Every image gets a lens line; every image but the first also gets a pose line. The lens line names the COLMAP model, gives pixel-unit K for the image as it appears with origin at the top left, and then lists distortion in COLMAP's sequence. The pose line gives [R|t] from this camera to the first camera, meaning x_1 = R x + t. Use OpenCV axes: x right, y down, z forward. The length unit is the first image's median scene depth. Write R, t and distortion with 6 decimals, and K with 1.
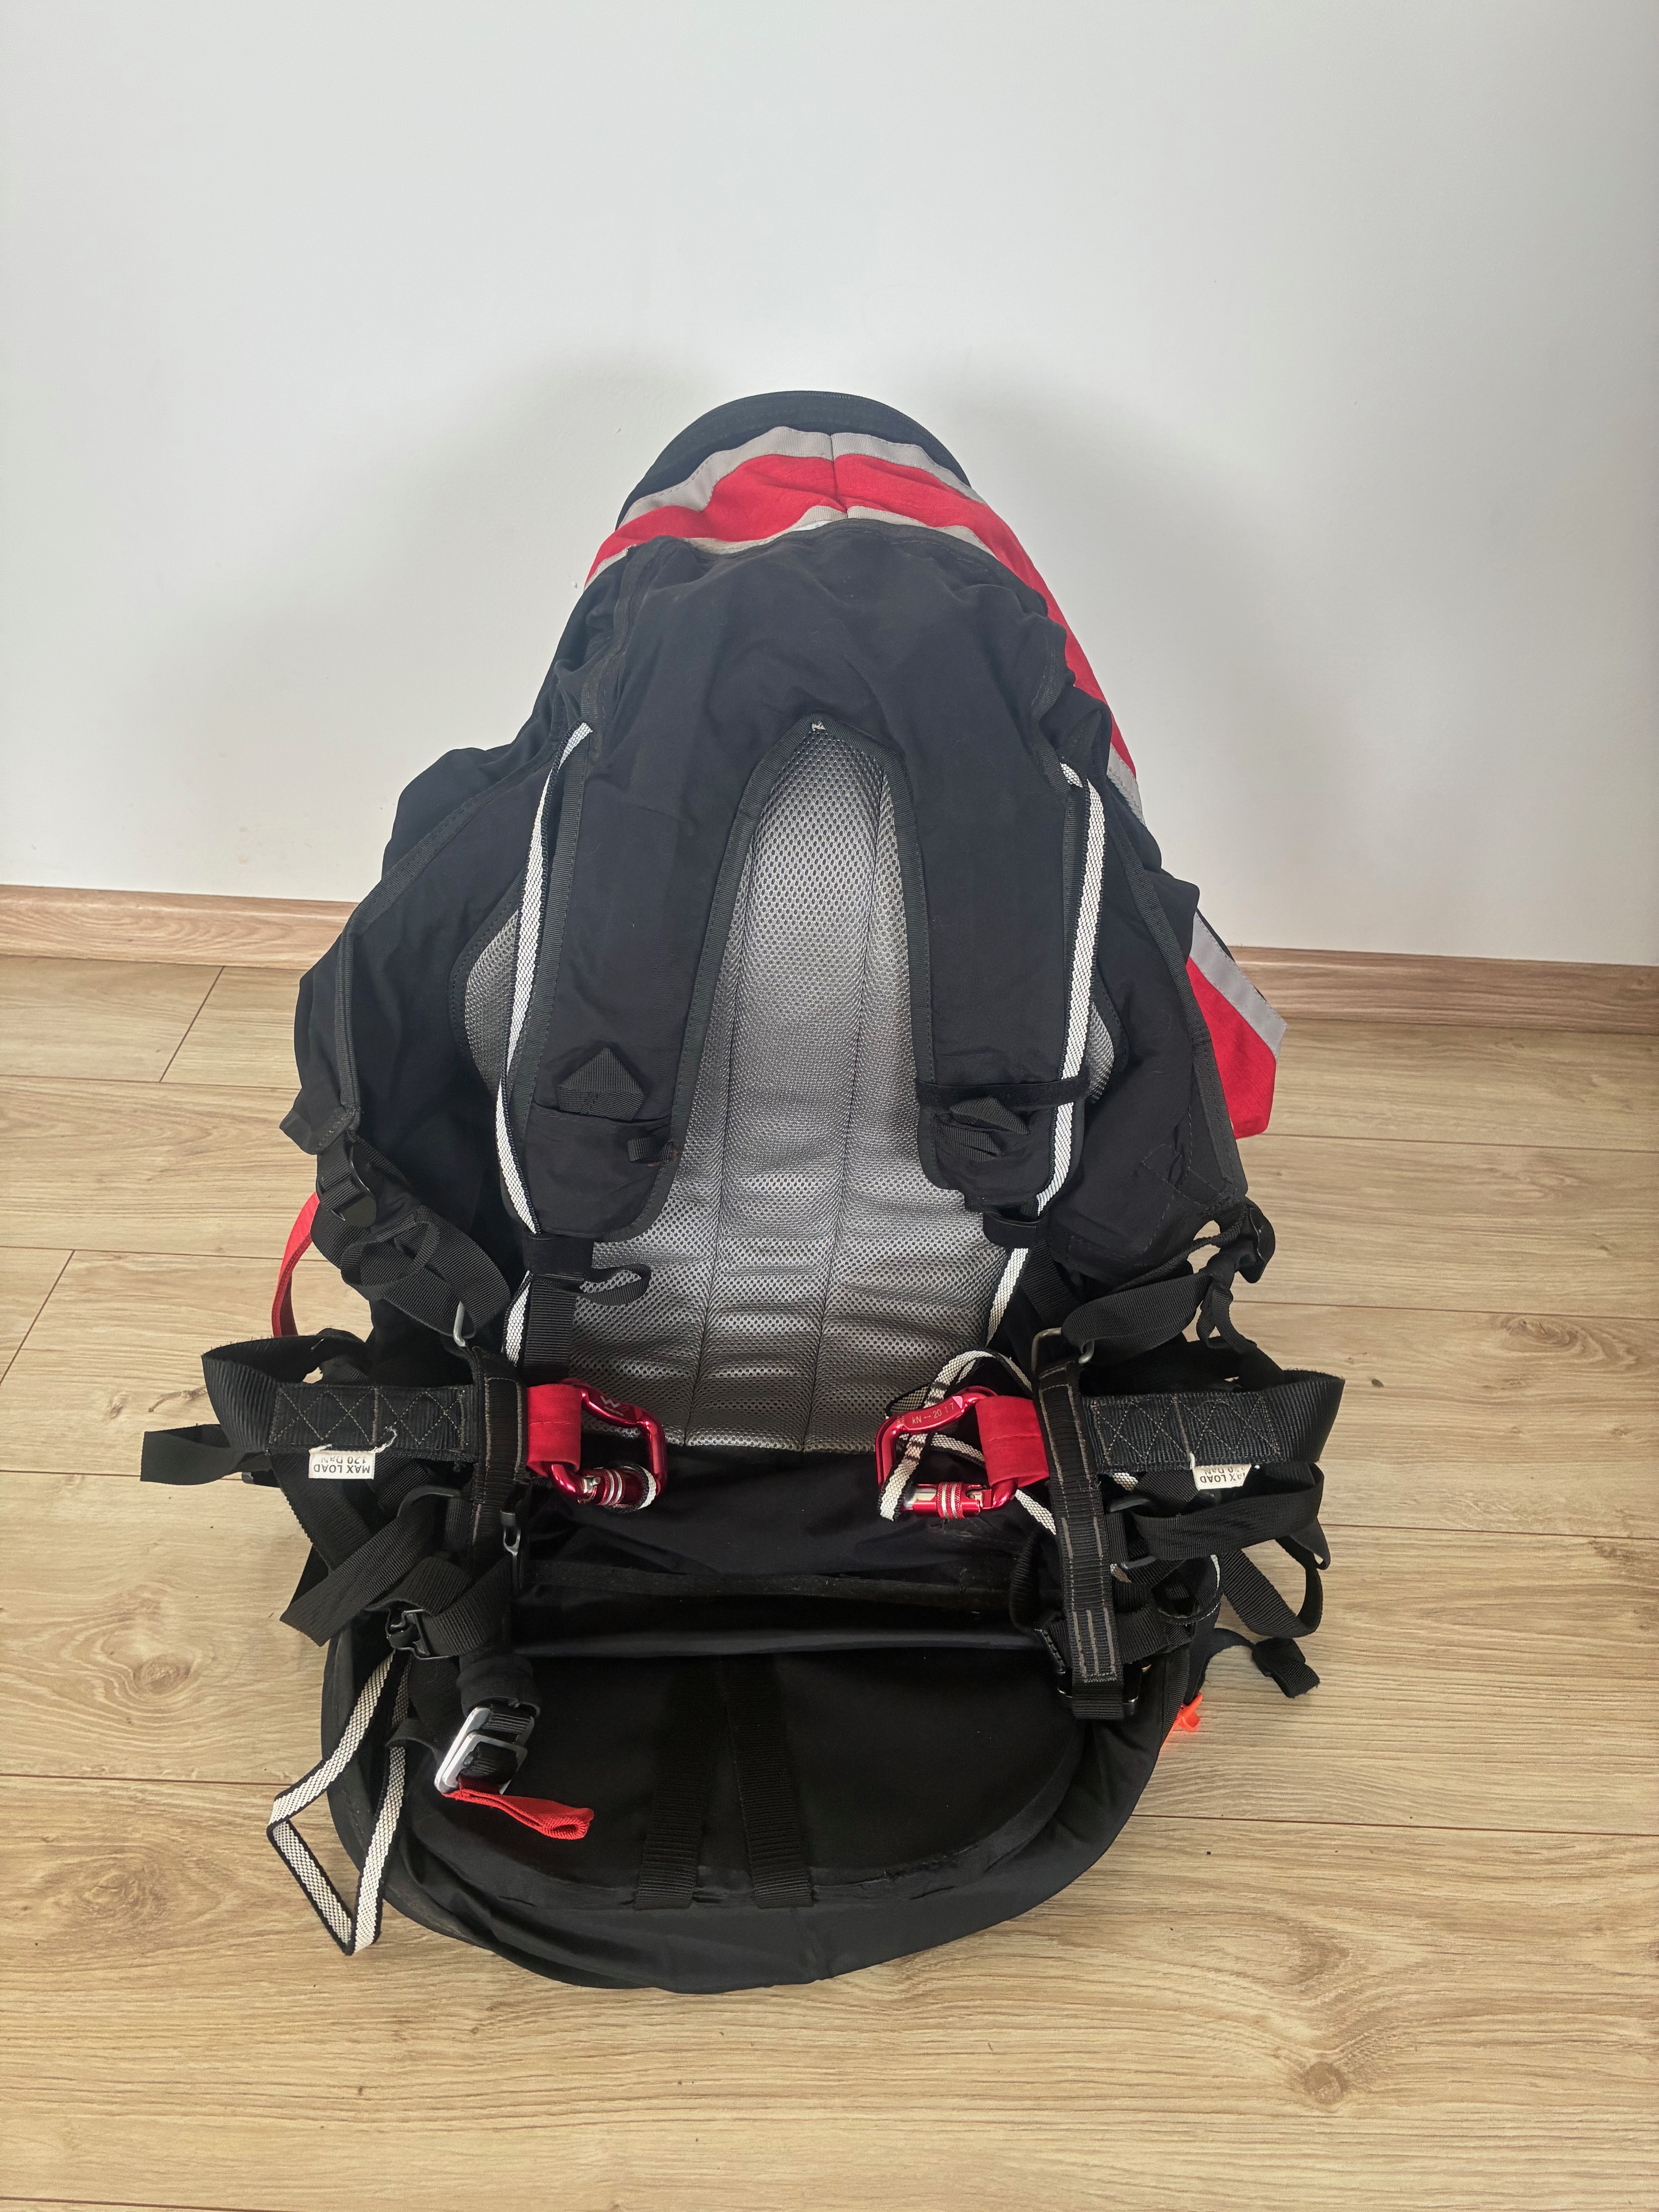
lens RADIAL K [[1675.6, 0, 852.0], [0, 1675.6, 1082.6], [0, 0, 1]] dist [0.047005, -0.074132]
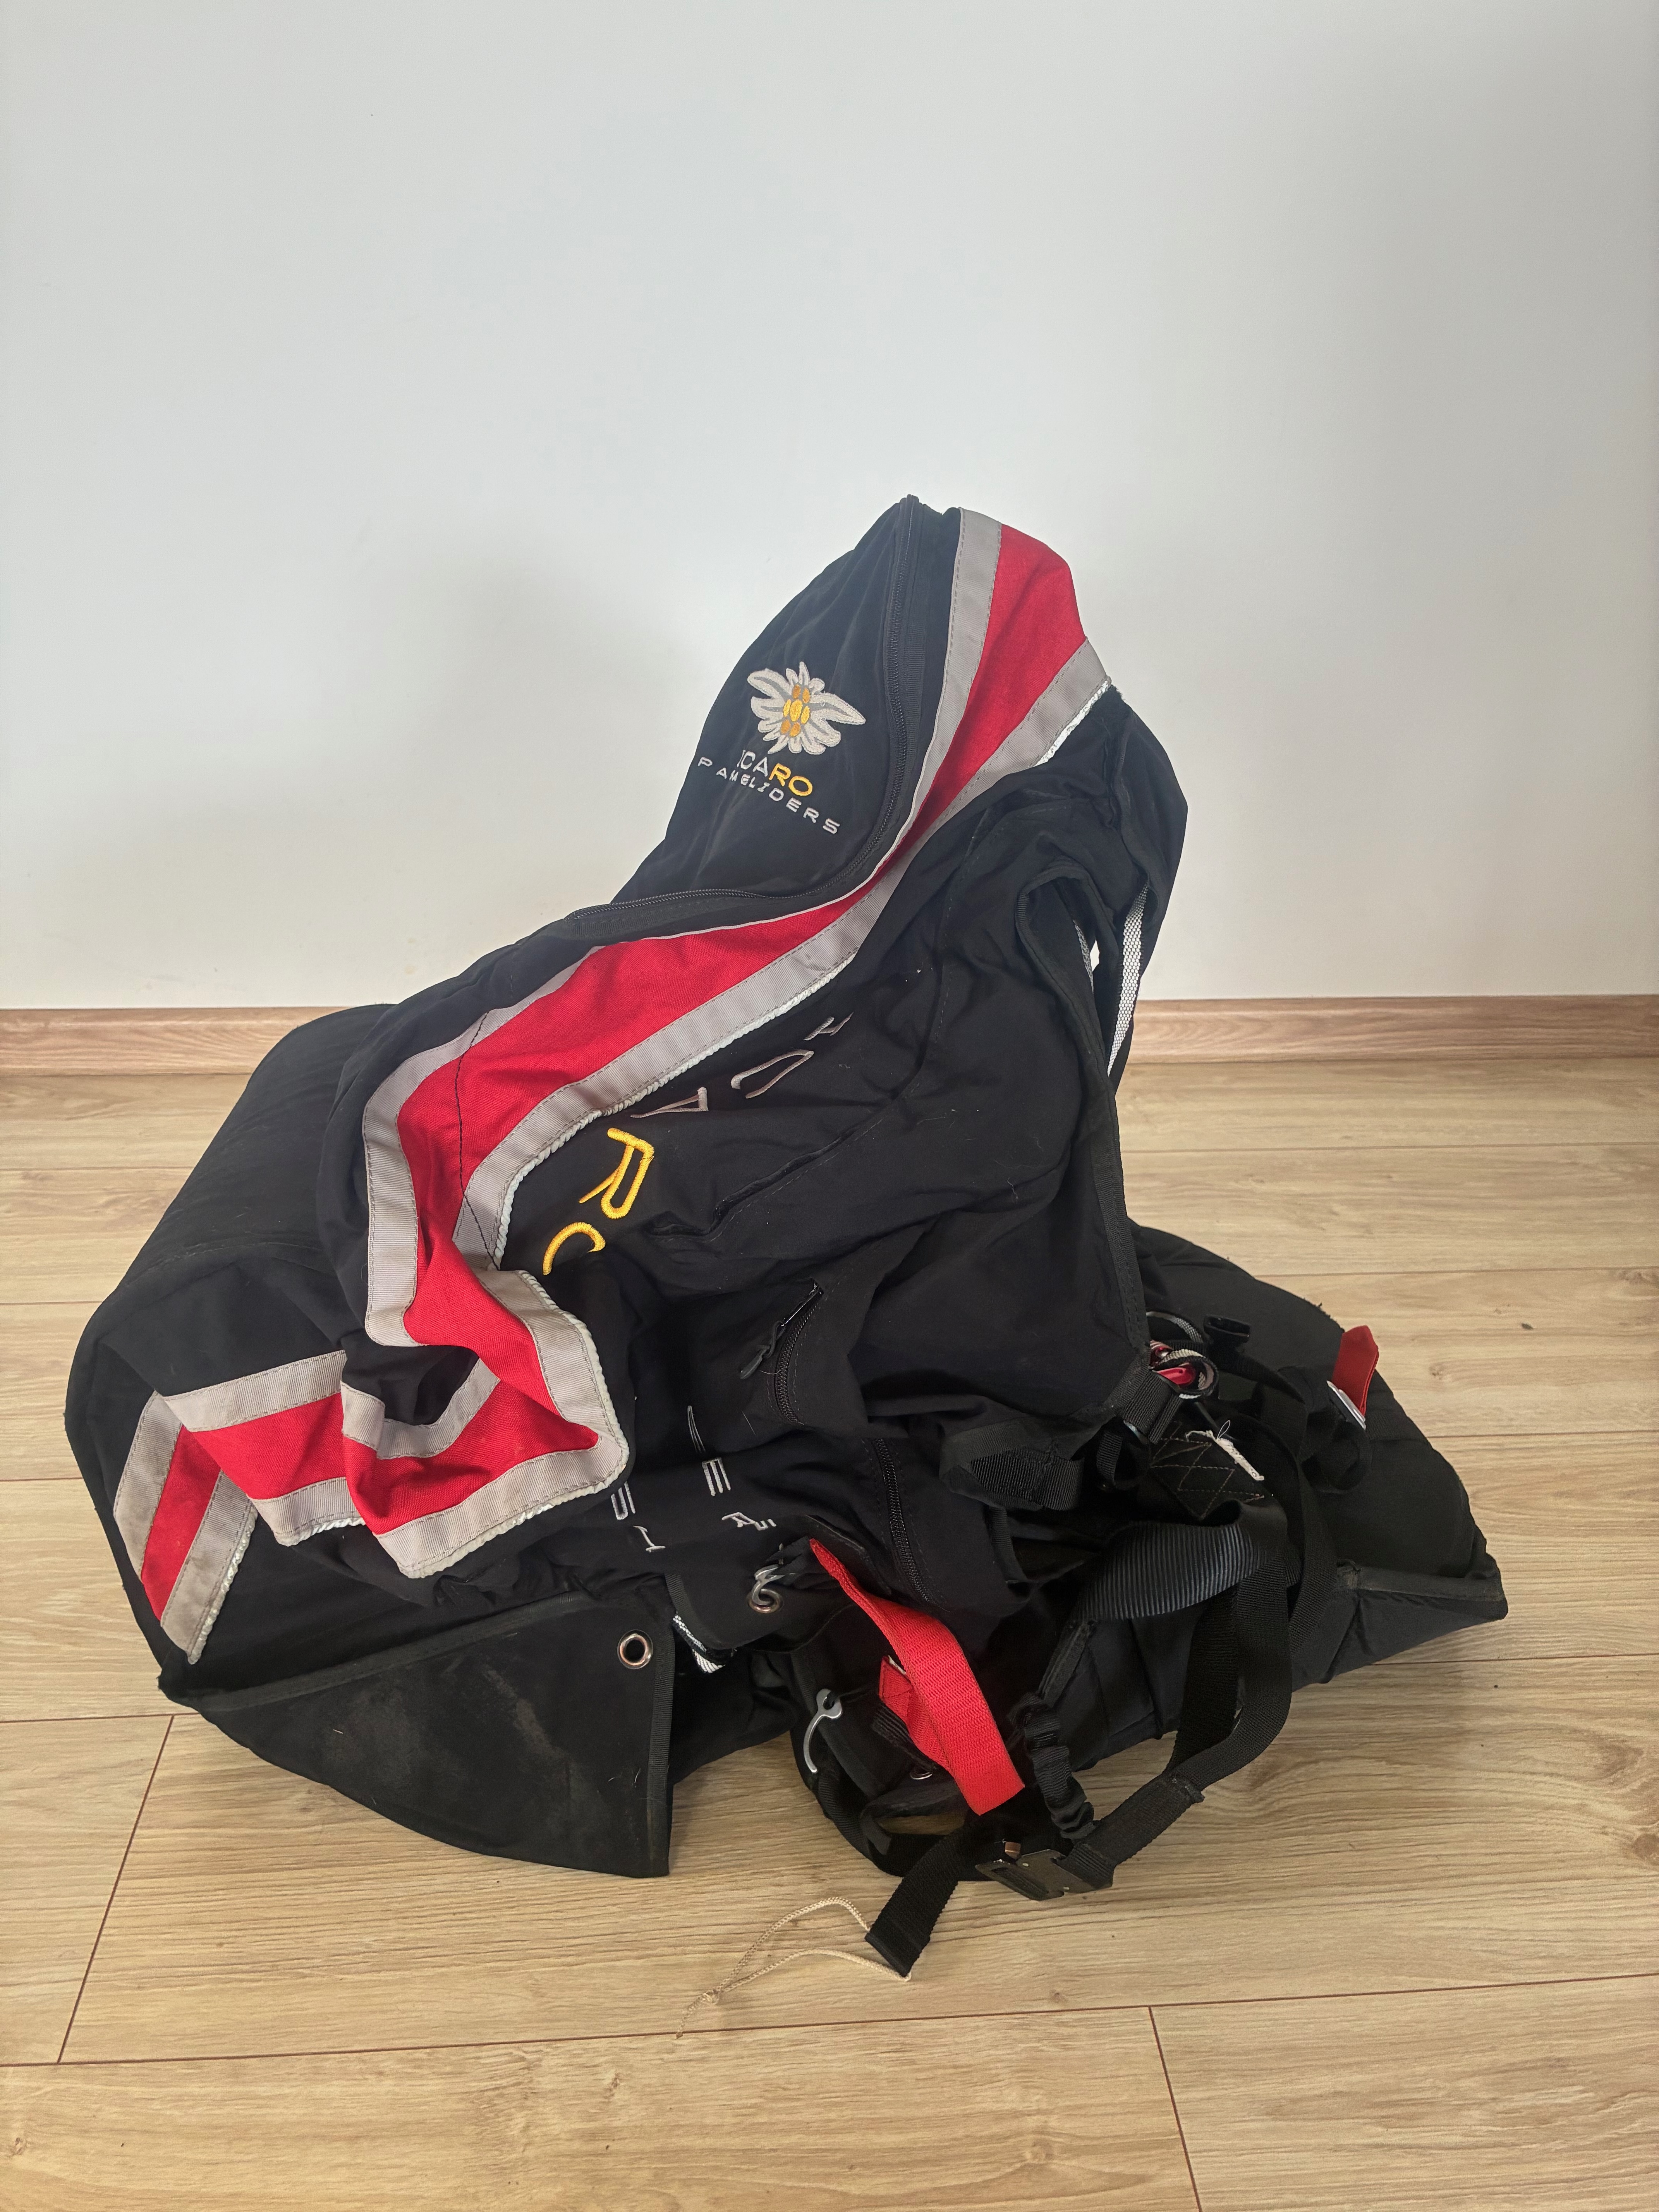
lens RADIAL K [[1675.6, 0, 833.6], [0, 1675.6, 1096.0], [0, 0, 1]] dist [0.047005, -0.074132]
pose [[0.996215, -0.063112, 0.059768, -0.232970], [0.071130, 0.987127, -0.143251, 0.181557], [-0.049958, 0.146960, 0.987880, -0.110726]]
